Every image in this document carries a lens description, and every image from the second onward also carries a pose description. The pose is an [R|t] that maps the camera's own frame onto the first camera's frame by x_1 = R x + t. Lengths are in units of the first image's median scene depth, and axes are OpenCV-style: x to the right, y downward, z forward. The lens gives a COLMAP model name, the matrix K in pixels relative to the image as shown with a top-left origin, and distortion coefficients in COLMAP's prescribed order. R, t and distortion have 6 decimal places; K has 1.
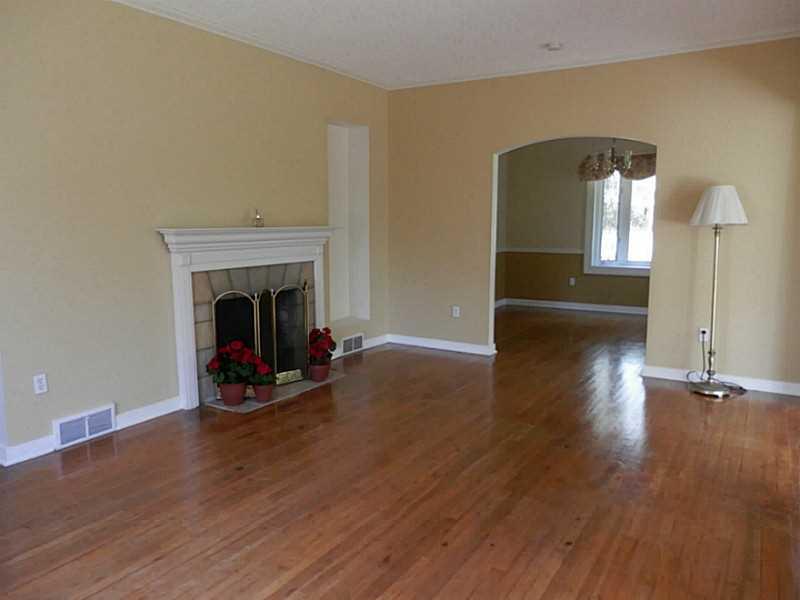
lens RADIAL K [[592.0, 0, 403.1], [0, 592.0, 300.4], [0, 0, 1]] dist [0.000061, -0.002542]
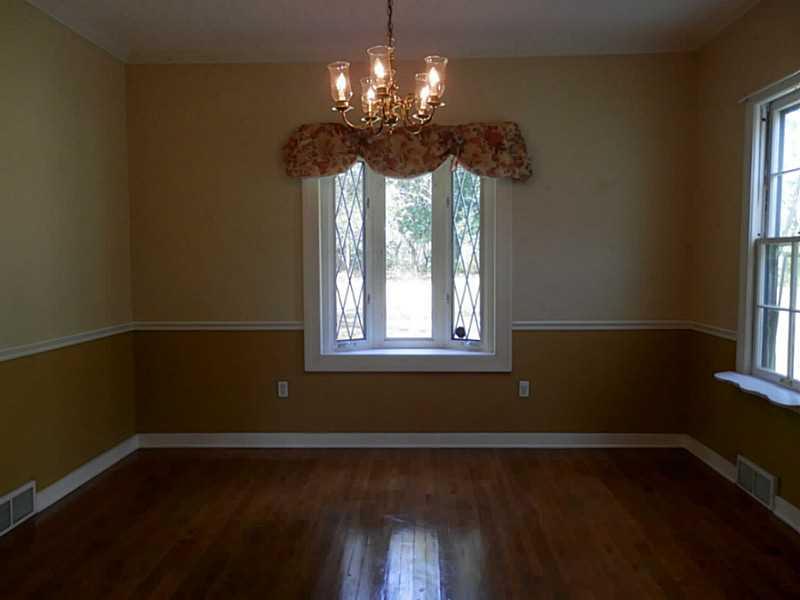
lens RADIAL K [[592.0, 0, 403.1], [0, 592.0, 300.4], [0, 0, 1]] dist [0.000061, -0.002542]
pose [[0.870630, -0.031103, 0.490954, 0.149175], [0.069632, 0.995743, -0.060399, -0.070944], [-0.486985, 0.086772, 0.869089, 0.571833]]
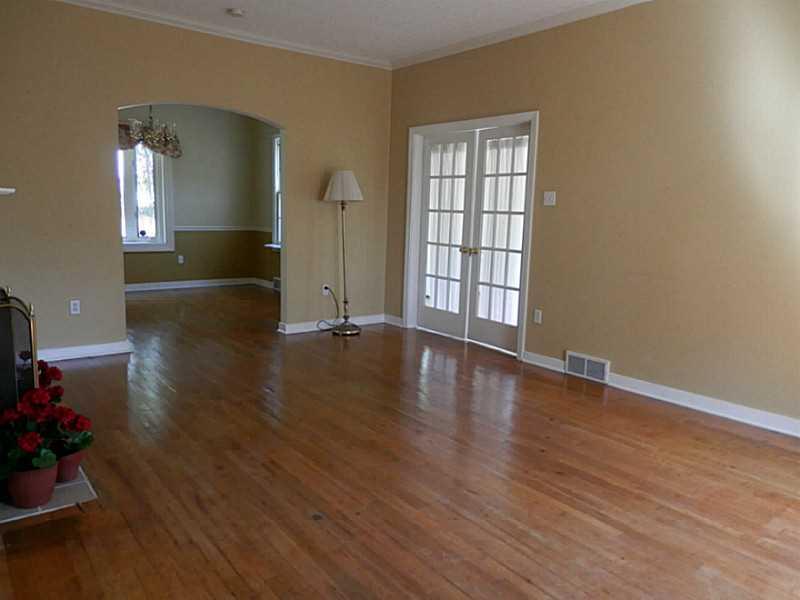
lens RADIAL K [[592.0, 0, 403.1], [0, 592.0, 300.4], [0, 0, 1]] dist [0.000061, -0.002542]
pose [[0.345615, -0.135897, 0.928484, -0.350120], [0.097985, 0.989275, 0.108321, -0.022903], [-0.933247, 0.053540, 0.355224, 0.240886]]
